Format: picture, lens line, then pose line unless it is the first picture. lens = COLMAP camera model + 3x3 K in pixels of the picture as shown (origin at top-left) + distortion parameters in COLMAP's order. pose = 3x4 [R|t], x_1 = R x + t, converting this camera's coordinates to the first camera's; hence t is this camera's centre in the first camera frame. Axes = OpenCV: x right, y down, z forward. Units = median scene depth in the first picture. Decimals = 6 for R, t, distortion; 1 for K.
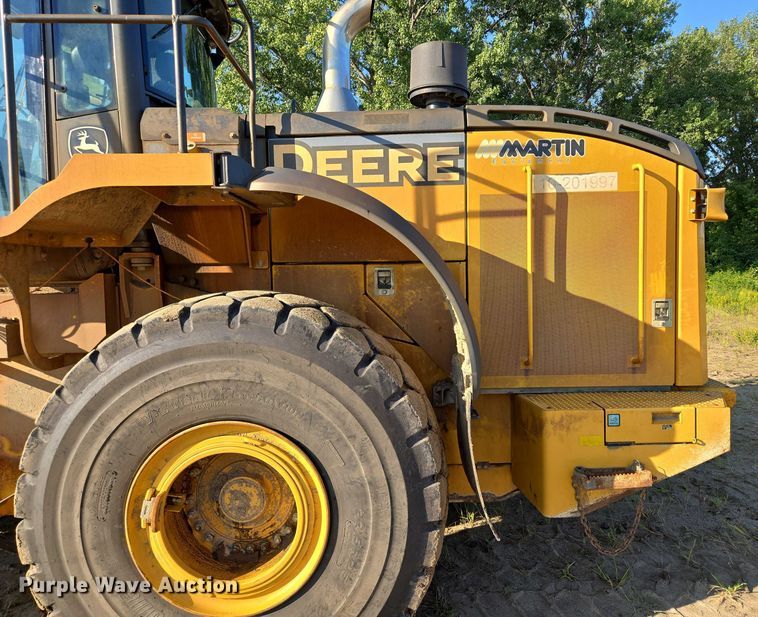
lens RADIAL K [[555.9, 0, 412.8], [0, 555.9, 307.6], [0, 0, 1]] dist [0.062324, -0.048307]
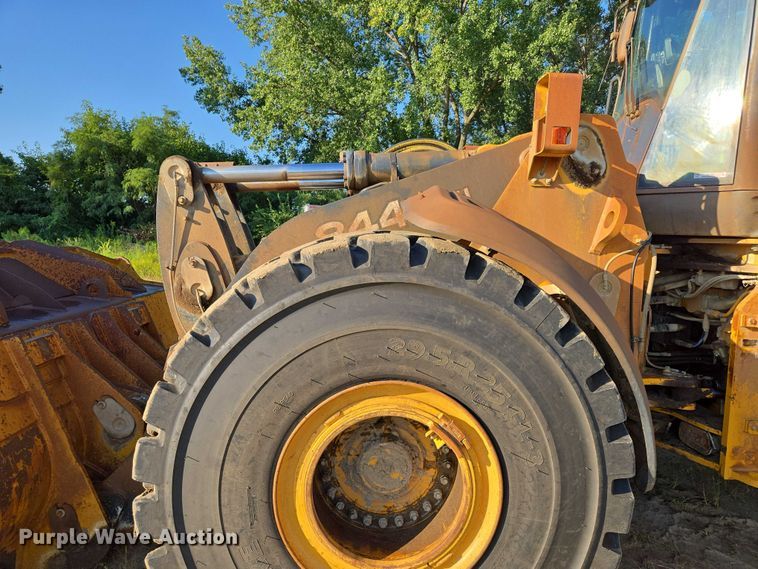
lens RADIAL K [[509.8, 0, 379.1], [0, 509.8, 286.2], [0, 0, 1]] dist [0.075184, -0.064536]
pose [[0.998690, 0.051135, -0.001863, -1.869728], [-0.051042, 0.998117, 0.034005, 0.045108], [0.003599, -0.033865, 0.999420, 0.131064]]
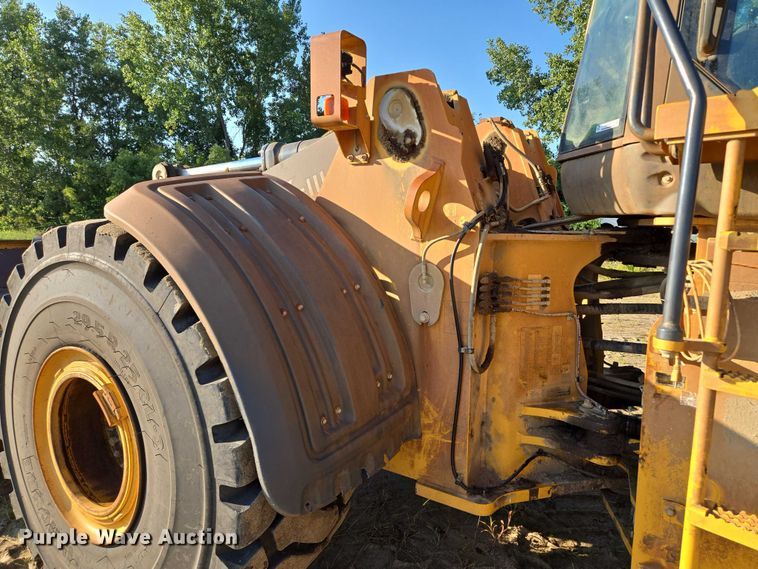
lens RADIAL K [[509.8, 0, 382.6], [0, 509.8, 282.1], [0, 0, 1]] dist [0.075184, -0.064536]
pose [[0.817245, 0.096260, -0.568194, -0.950972], [-0.066160, 0.995104, 0.073426, 0.001838], [0.572480, -0.022416, 0.819612, 0.454622]]
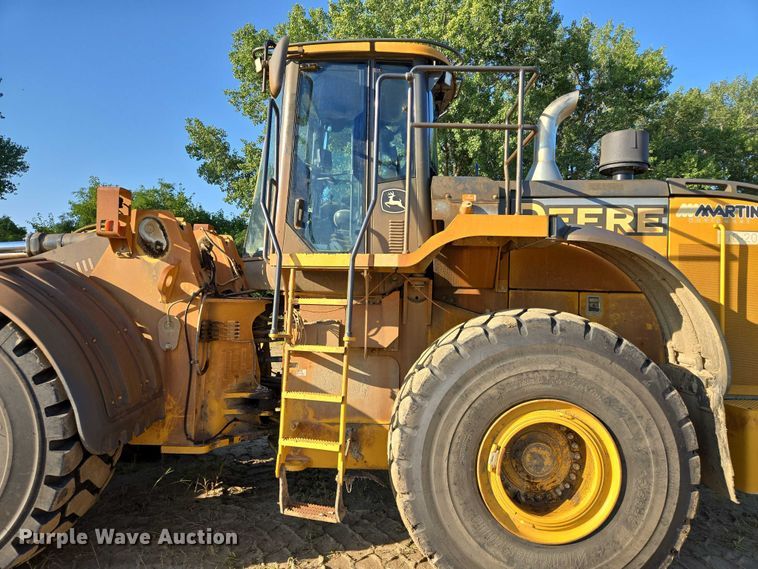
lens RADIAL K [[509.8, 0, 380.0], [0, 509.8, 286.5], [0, 0, 1]] dist [0.075184, -0.064536]
pose [[0.997576, 0.041257, -0.056037, -0.662113], [-0.045659, 0.995773, -0.079698, 0.037928], [0.052512, 0.082064, 0.995243, -0.331376]]
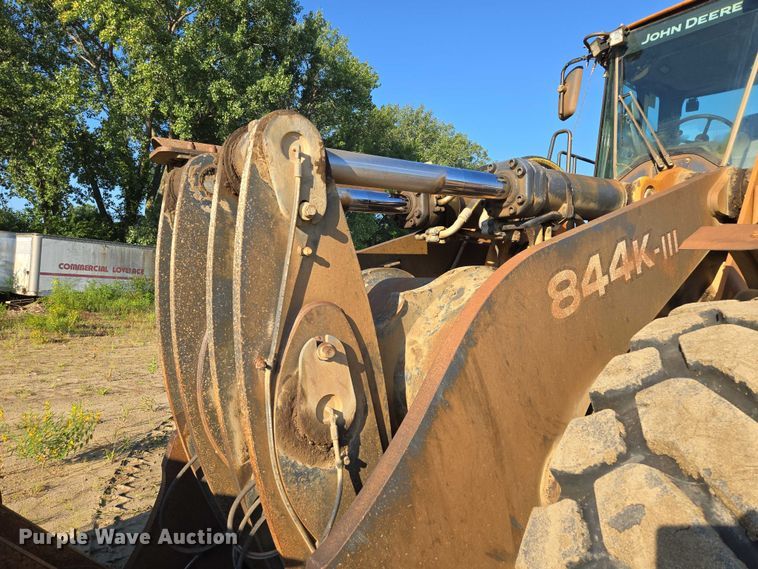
lens RADIAL K [[509.8, 0, 379.0], [0, 509.8, 283.5], [0, 0, 1]] dist [0.075184, -0.064536]
pose [[0.829255, 0.067664, 0.554760, -2.498522], [-0.033191, 0.996854, -0.071974, 0.022900], [-0.557885, 0.041272, 0.828892, 0.782499]]
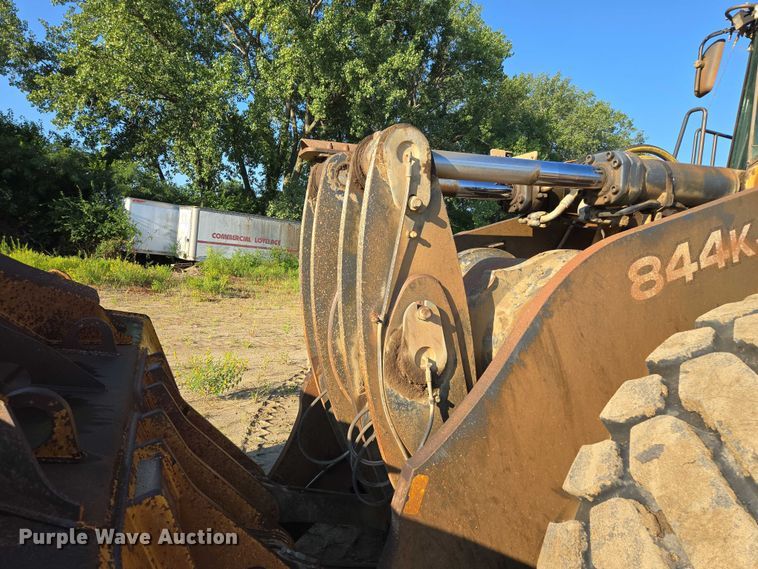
lens RADIAL K [[509.8, 0, 378.1], [0, 509.8, 283.1], [0, 0, 1]] dist [0.075184, -0.064536]
pose [[0.932725, 0.086975, 0.349941, -2.540337], [-0.088316, 0.996018, -0.012157, 0.030064], [-0.349605, -0.019567, 0.936693, 0.653546]]
